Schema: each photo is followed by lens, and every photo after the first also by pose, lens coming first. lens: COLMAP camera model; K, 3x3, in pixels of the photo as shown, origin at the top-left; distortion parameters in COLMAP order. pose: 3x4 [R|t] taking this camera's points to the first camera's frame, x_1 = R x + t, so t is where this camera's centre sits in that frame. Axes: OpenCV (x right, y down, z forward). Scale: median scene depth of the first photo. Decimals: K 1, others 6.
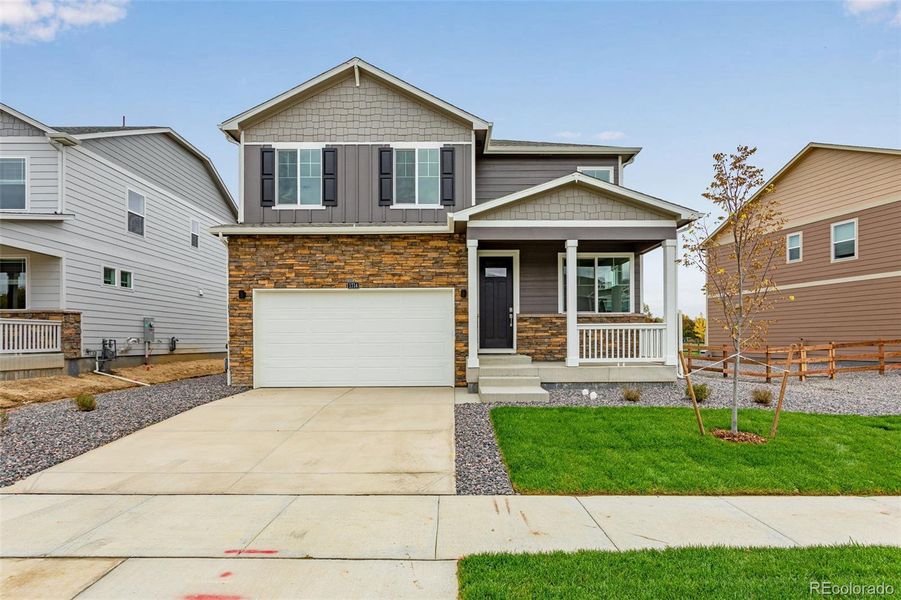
lens RADIAL K [[504.6, 0, 449.8], [0, 504.6, 340.7], [0, 0, 1]] dist [-0.002111, 0.001607]
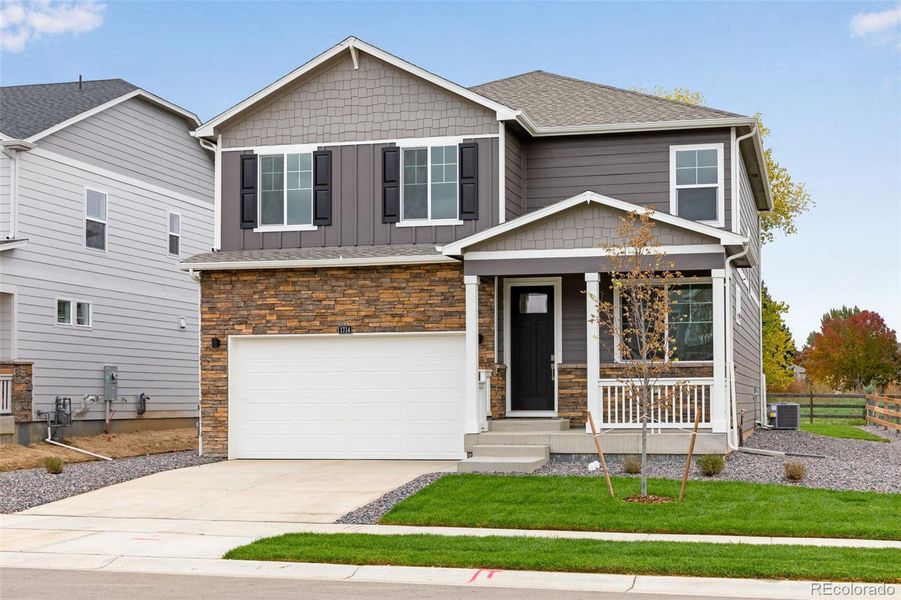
lens RADIAL K [[1272.5, 0, 450.9], [0, 1272.5, 358.3], [0, 0, 1]] dist [0.029748, -0.093846]
pose [[0.963133, -0.008313, -0.268898, 0.476687], [0.000472, 0.999573, -0.029209, -0.006763], [0.269026, 0.028005, 0.962726, -0.823045]]
